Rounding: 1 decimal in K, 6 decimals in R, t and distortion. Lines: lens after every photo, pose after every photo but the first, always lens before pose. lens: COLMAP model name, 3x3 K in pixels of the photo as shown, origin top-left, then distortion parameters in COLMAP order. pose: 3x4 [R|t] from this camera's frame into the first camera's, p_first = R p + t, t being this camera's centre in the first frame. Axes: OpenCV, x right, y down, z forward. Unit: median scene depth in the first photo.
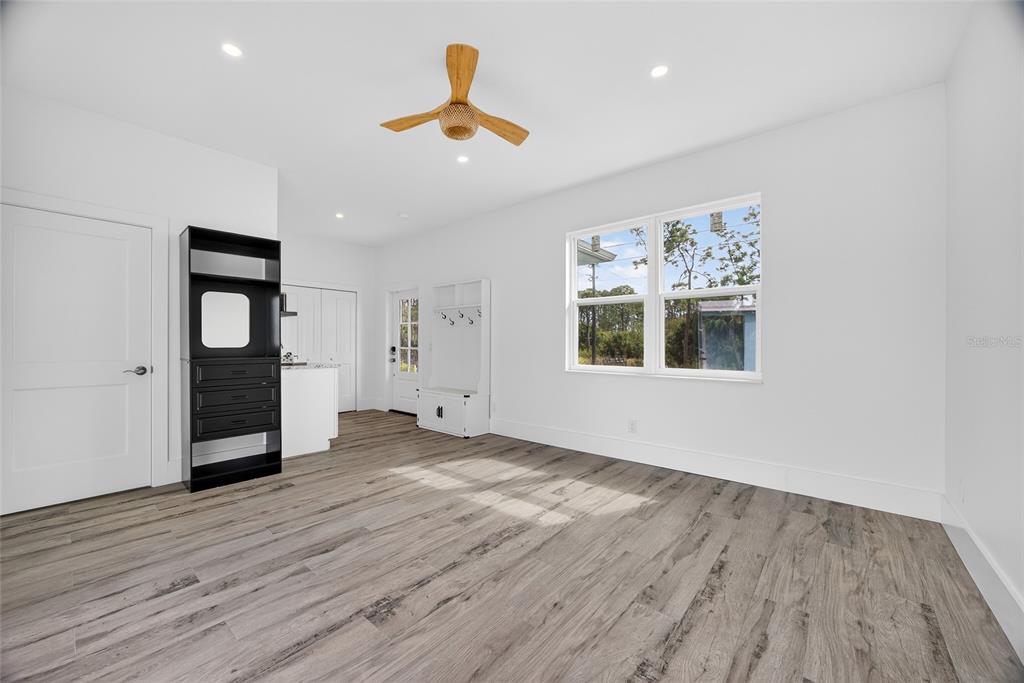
lens RADIAL K [[389.3, 0, 515.1], [0, 389.3, 343.8], [0, 0, 1]] dist [-0.006951, 0.001398]
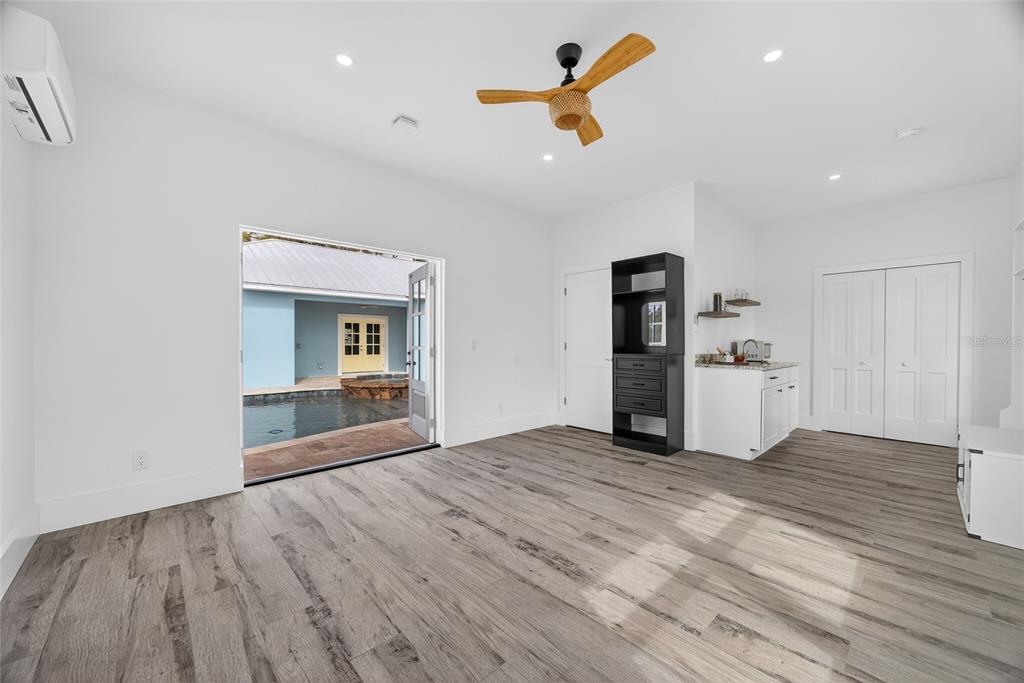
lens RADIAL K [[389.3, 0, 514.7], [0, 389.3, 346.9], [0, 0, 1]] dist [-0.006951, 0.001398]
pose [[-0.110277, 0.004150, -0.993892, 0.782404], [0.005870, 0.999977, 0.003524, 0.003894], [0.993884, -0.005445, -0.110298, 0.919784]]
